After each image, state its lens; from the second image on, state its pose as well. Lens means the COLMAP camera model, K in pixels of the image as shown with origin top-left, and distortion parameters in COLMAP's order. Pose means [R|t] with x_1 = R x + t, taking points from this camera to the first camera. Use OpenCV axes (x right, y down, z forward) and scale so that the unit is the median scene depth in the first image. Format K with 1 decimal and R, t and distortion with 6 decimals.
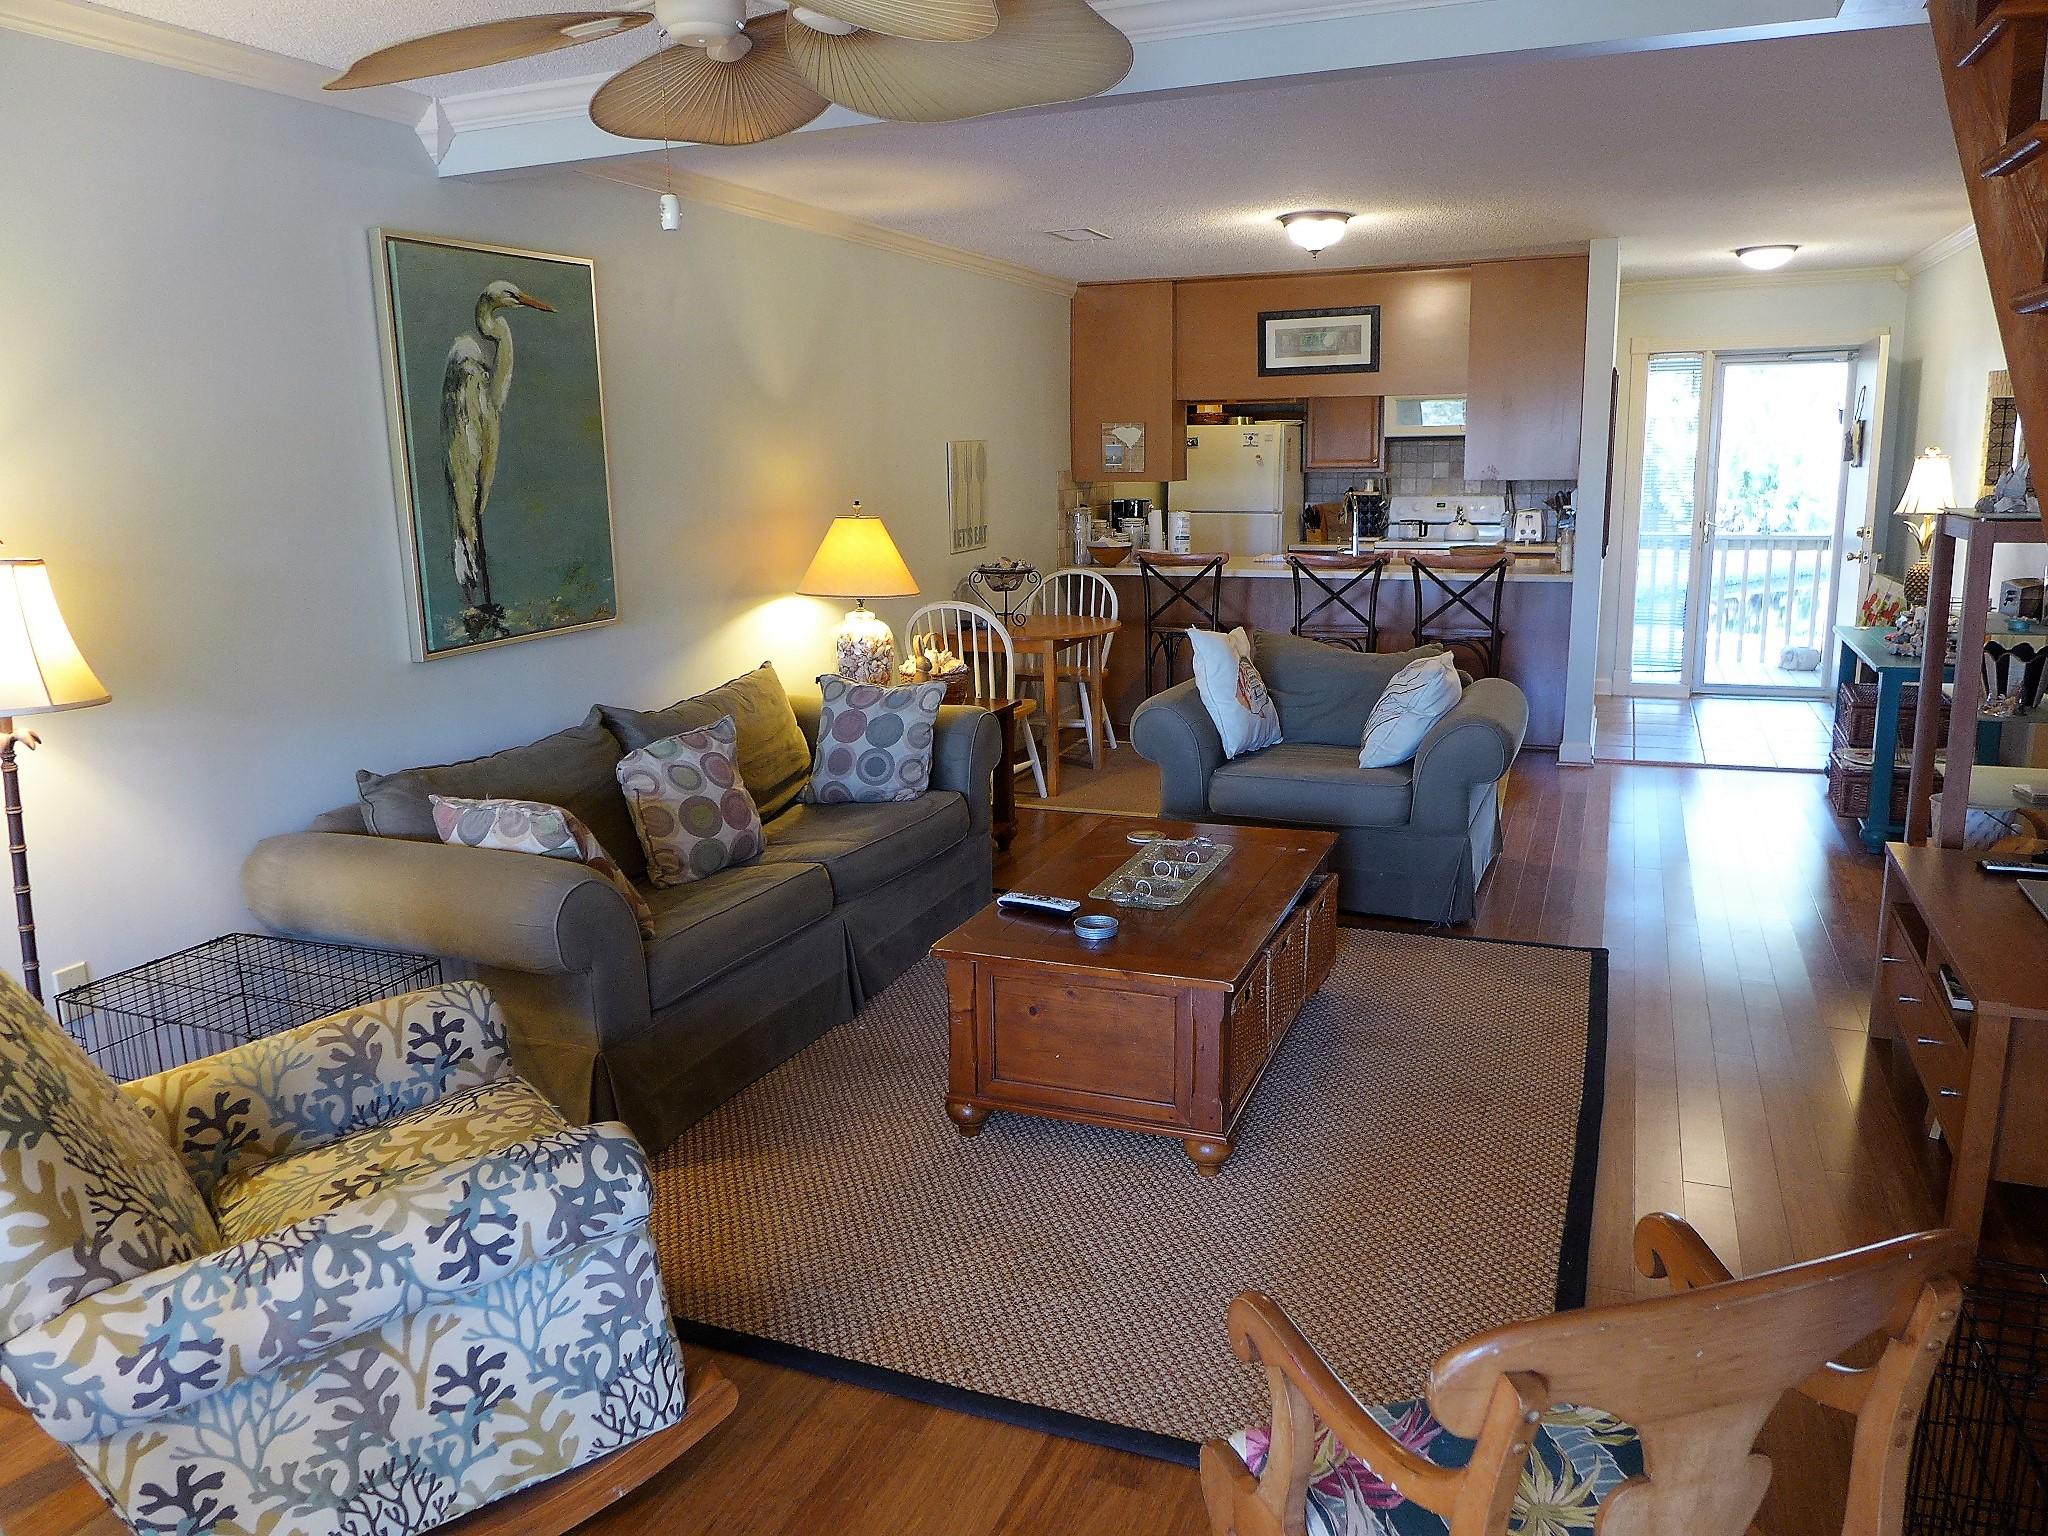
lens RADIAL K [[1481.4, 0, 1024.1], [0, 1481.4, 769.5], [0, 0, 1]] dist [-0.035178, 0.011244]
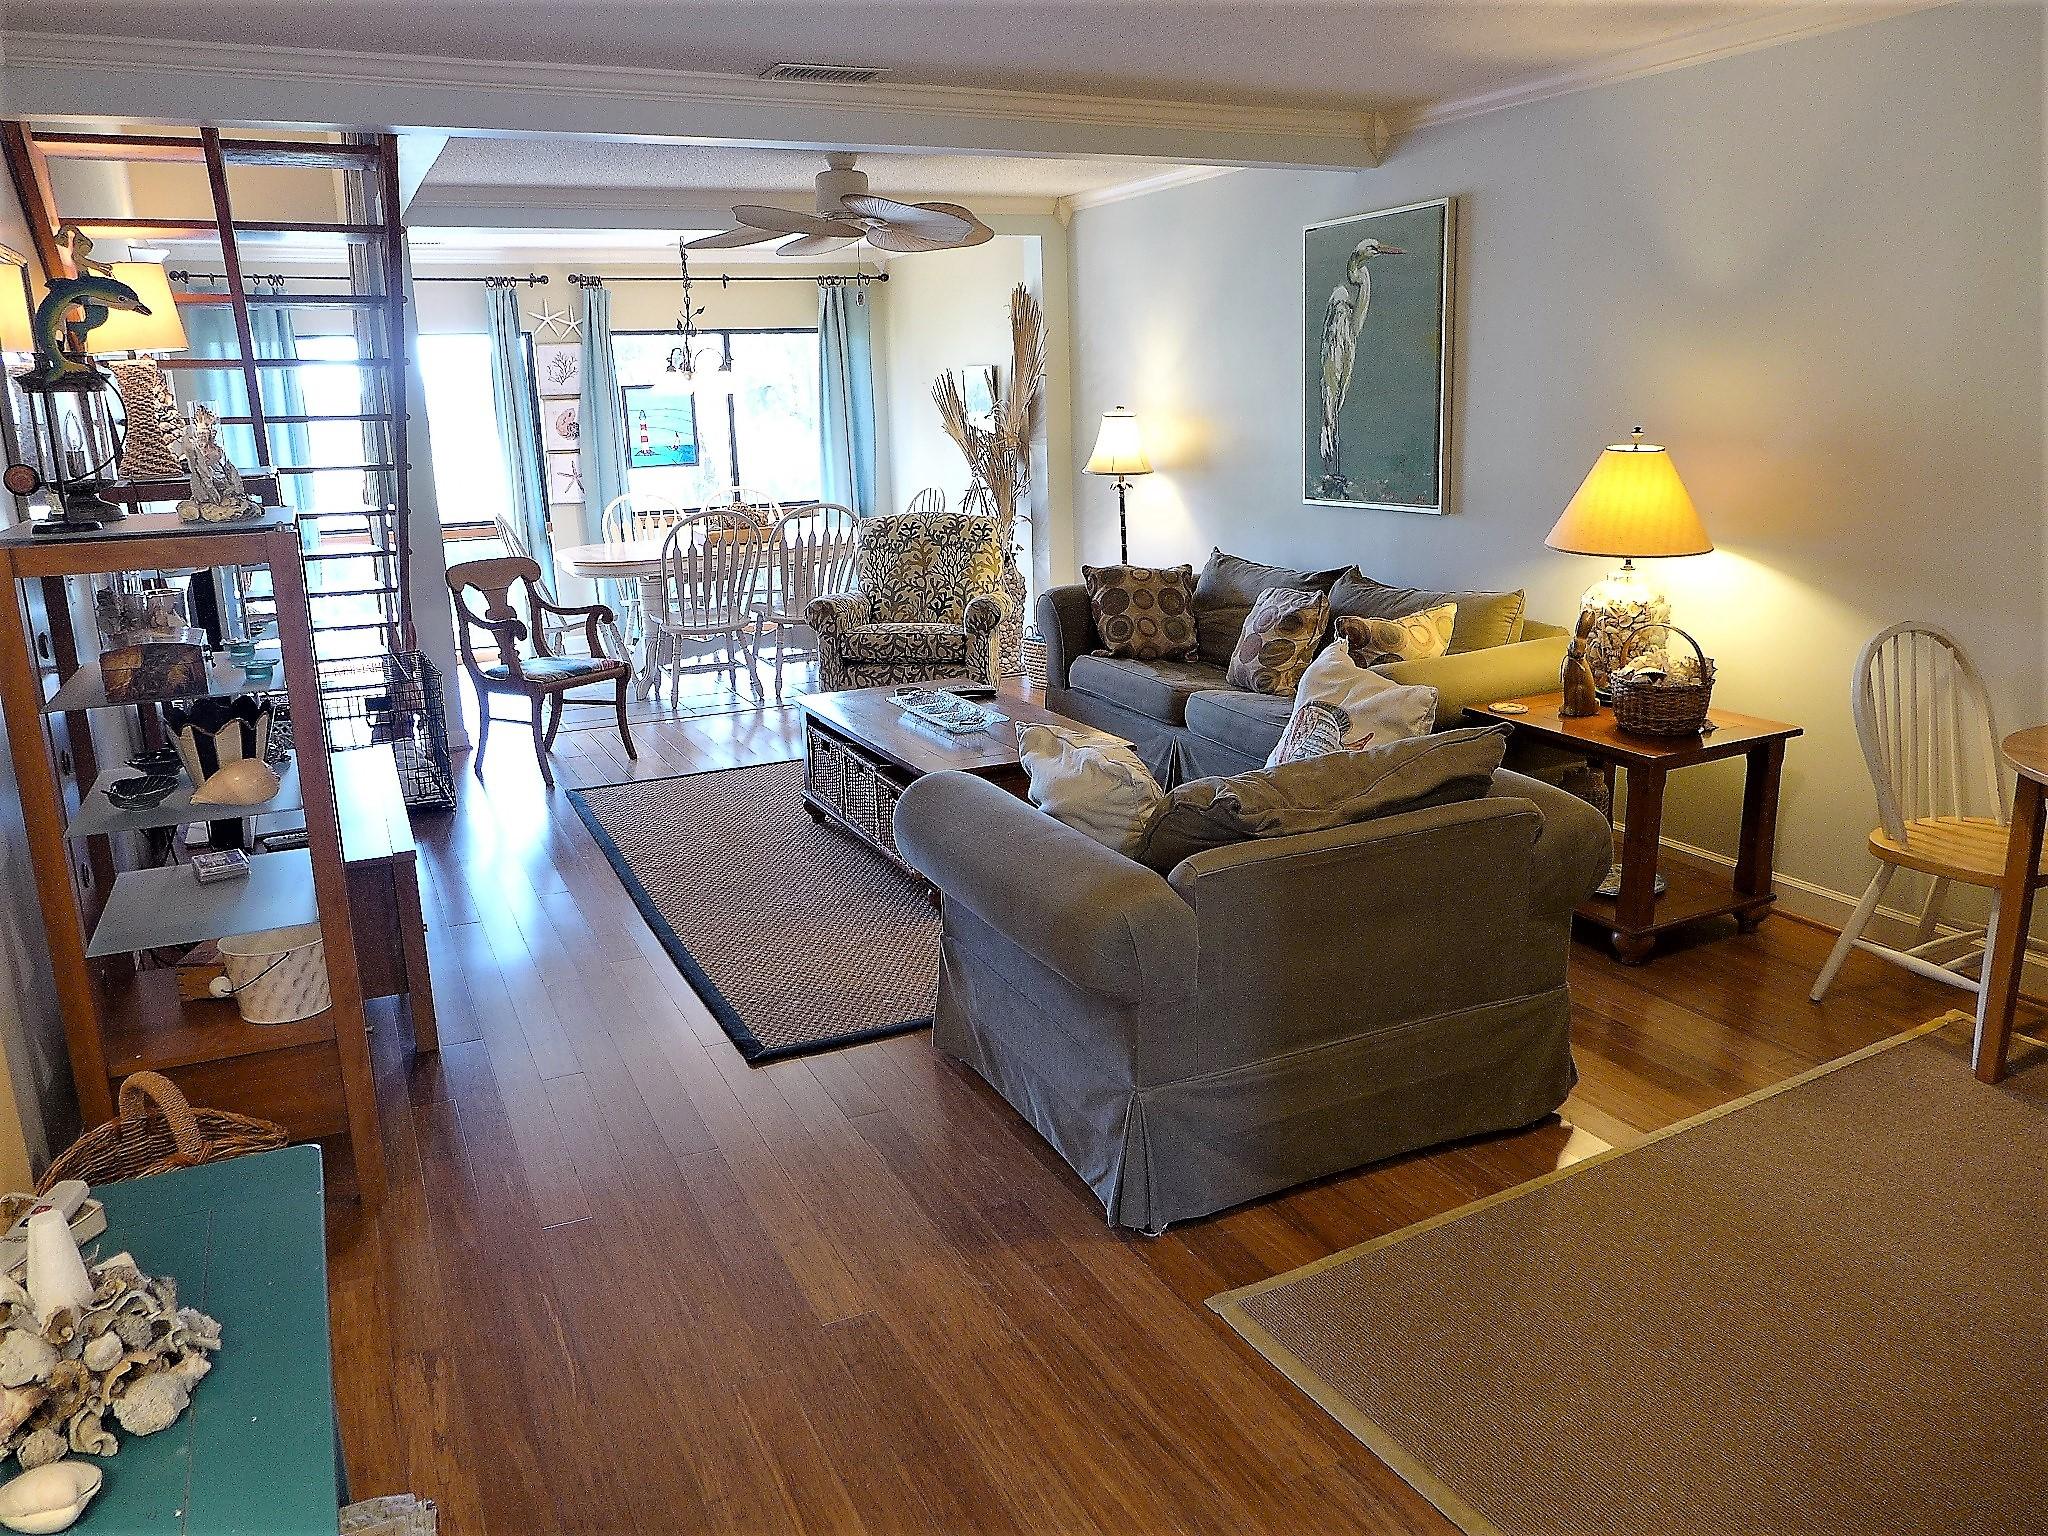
lens RADIAL K [[1481.4, 0, 1022.4], [0, 1481.4, 750.5], [0, 0, 1]] dist [-0.035178, 0.011244]
pose [[-0.662835, 0.217758, -0.716402, 0.941317], [-0.108036, 0.918952, 0.379283, -0.383255], [0.740931, 0.328799, -0.585588, 1.731250]]
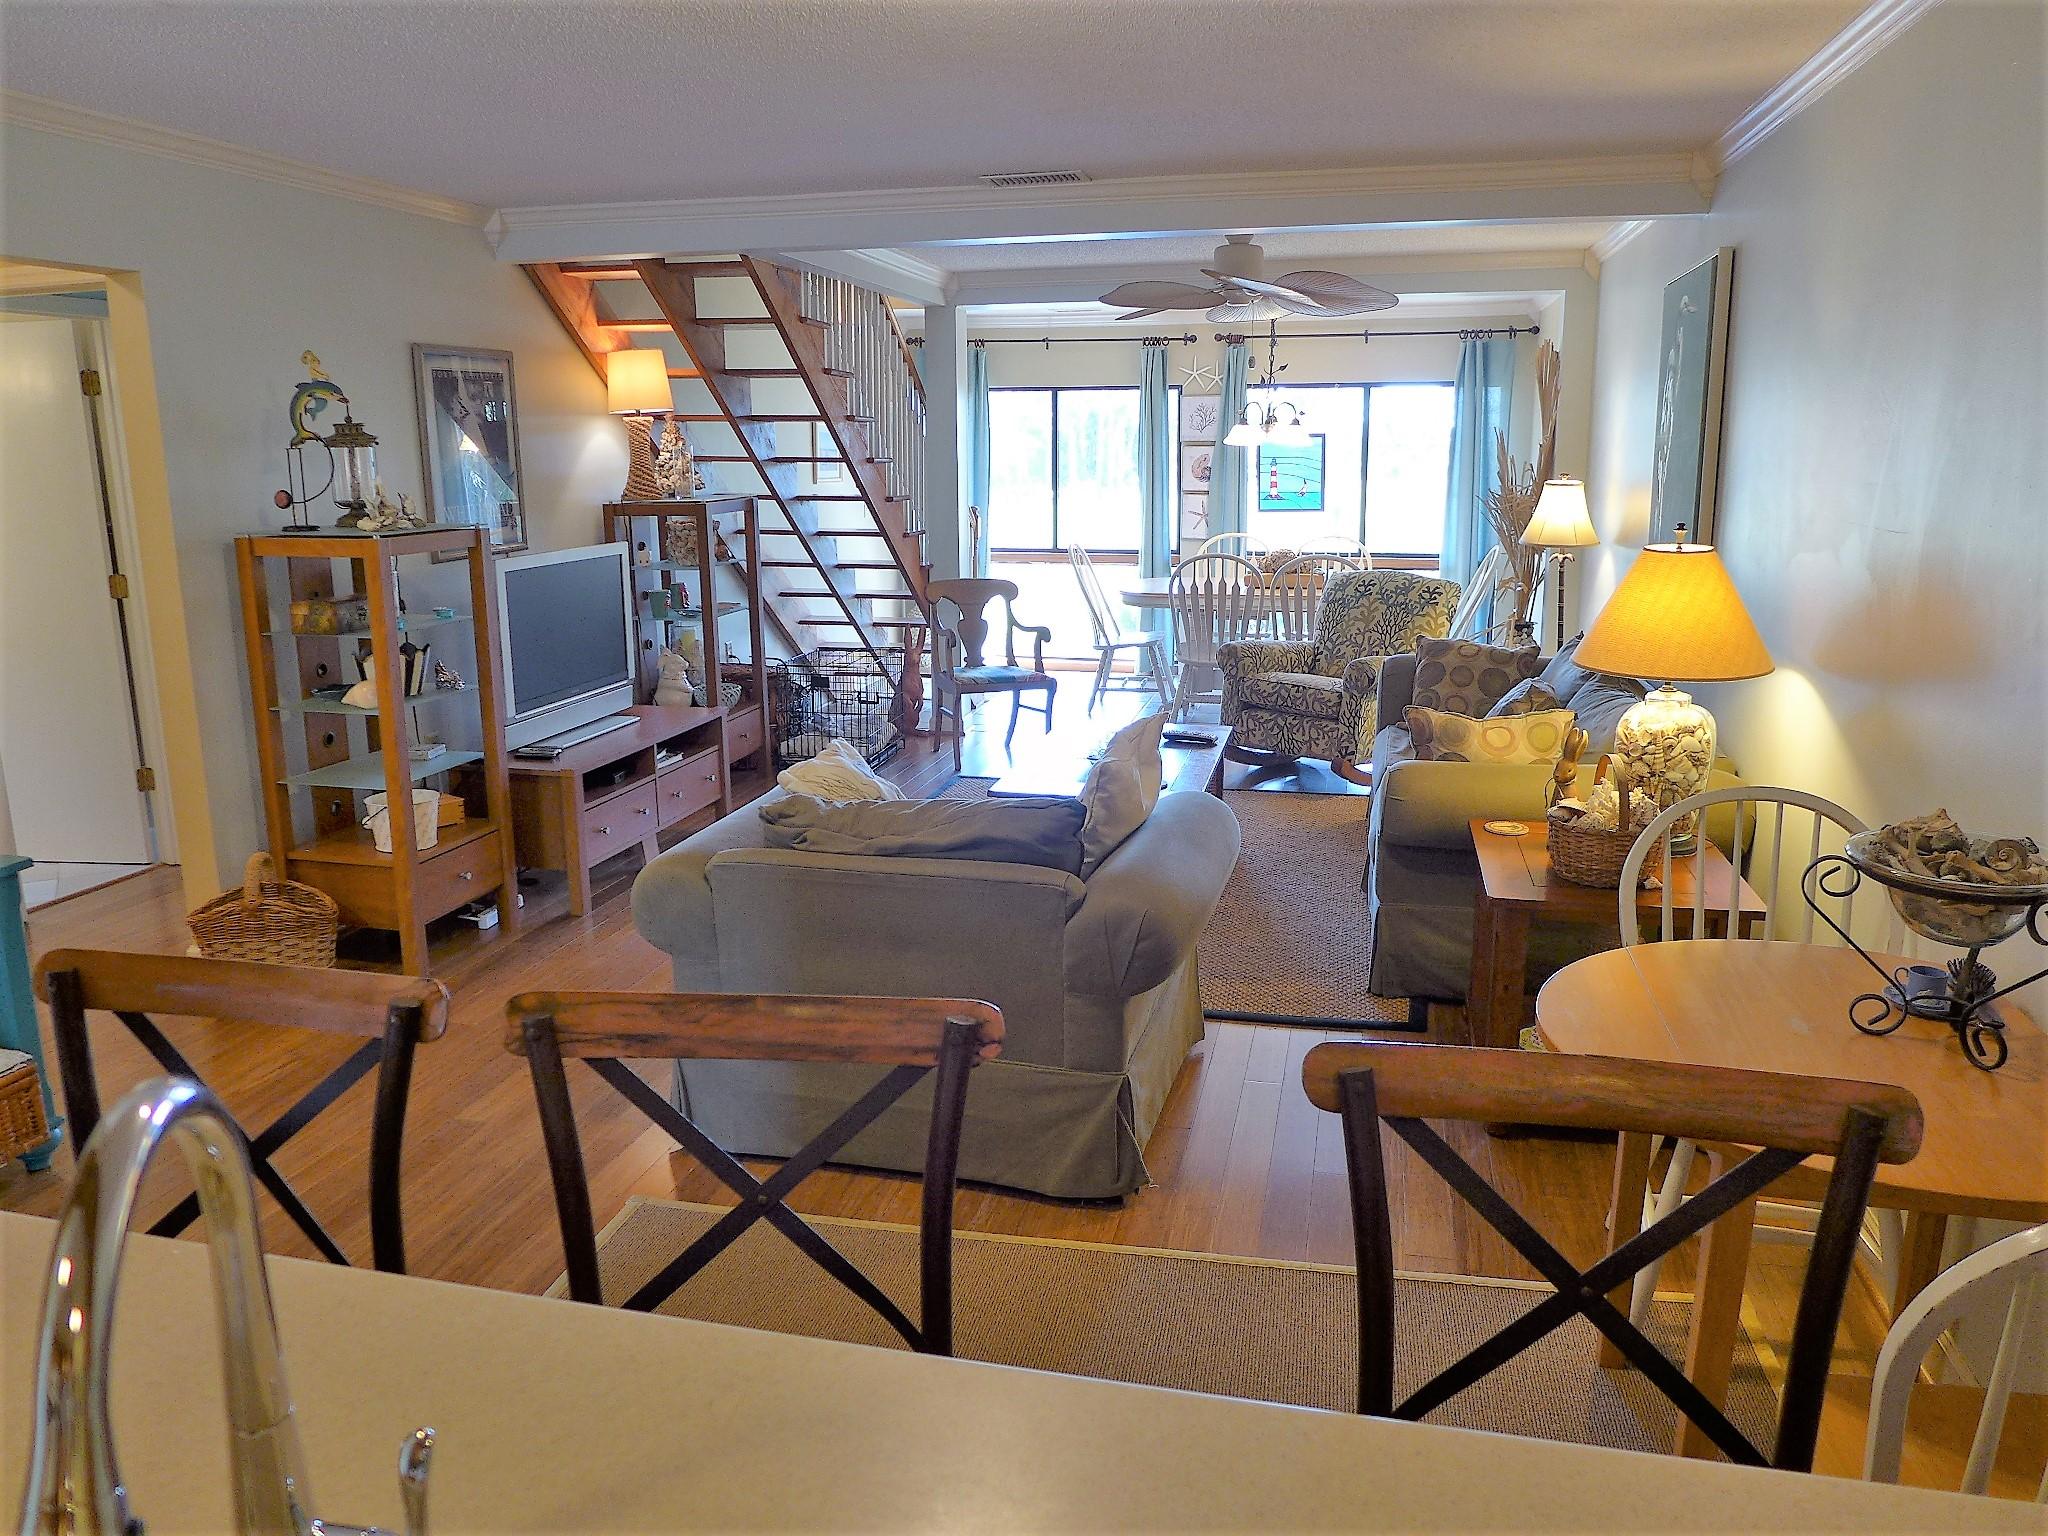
lens RADIAL K [[1481.4, 0, 1007.4], [0, 1481.4, 774.1], [0, 0, 1]] dist [-0.035178, 0.011244]
pose [[-0.988096, 0.061917, -0.140831, 0.340261], [-0.001352, 0.911900, 0.410411, -0.473288], [0.153835, 0.405716, -0.900960, 2.183825]]
